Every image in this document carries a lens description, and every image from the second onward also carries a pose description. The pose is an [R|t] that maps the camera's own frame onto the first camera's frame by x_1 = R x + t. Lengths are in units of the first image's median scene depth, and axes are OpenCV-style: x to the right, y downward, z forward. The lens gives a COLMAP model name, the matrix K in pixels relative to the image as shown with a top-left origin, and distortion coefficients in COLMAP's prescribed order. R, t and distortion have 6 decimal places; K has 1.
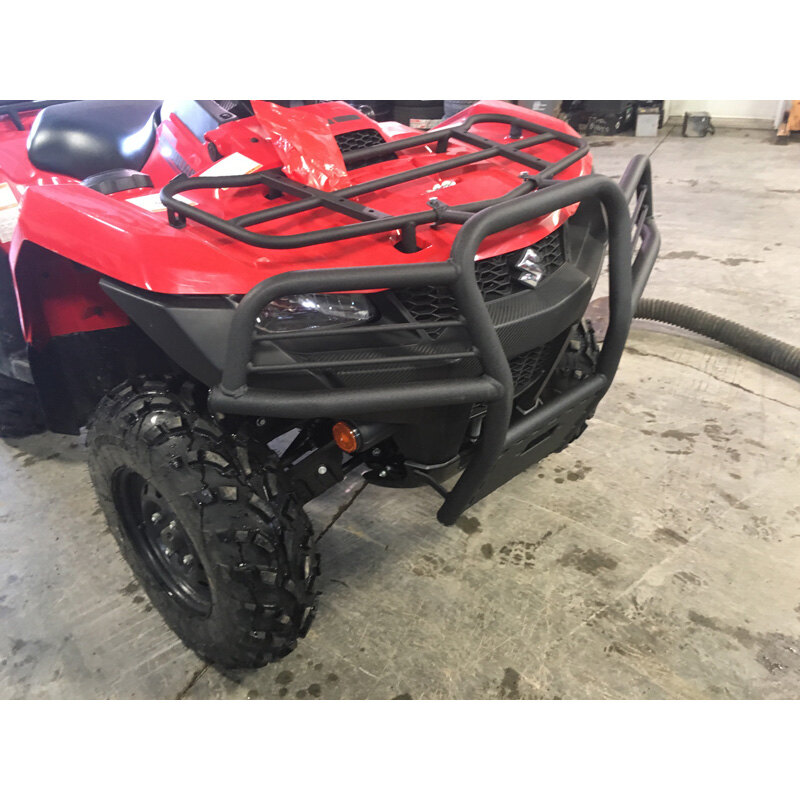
lens RADIAL K [[666.8, 0, 401.9], [0, 666.8, 415.3], [0, 0, 1]] dist [0.081025, -0.115398]
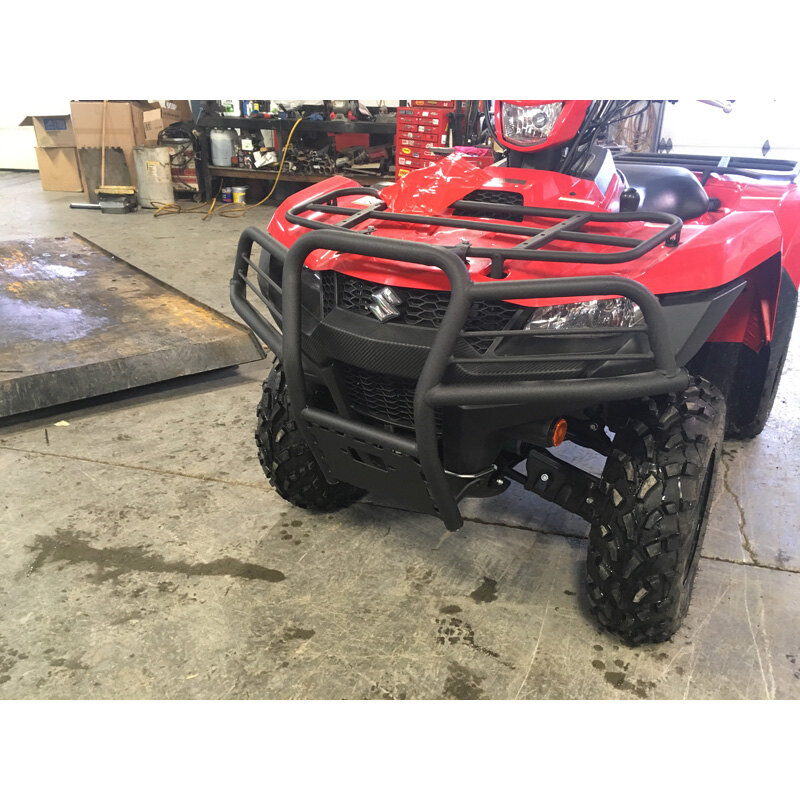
lens RADIAL K [[666.8, 0, 401.9], [0, 666.8, 415.3], [0, 0, 1]] dist [0.081025, -0.115398]
pose [[0.210026, 0.446364, -0.869855, 0.785112], [-0.535600, 0.796848, 0.279581, -0.246744], [0.817937, 0.407175, 0.406432, 0.385670]]
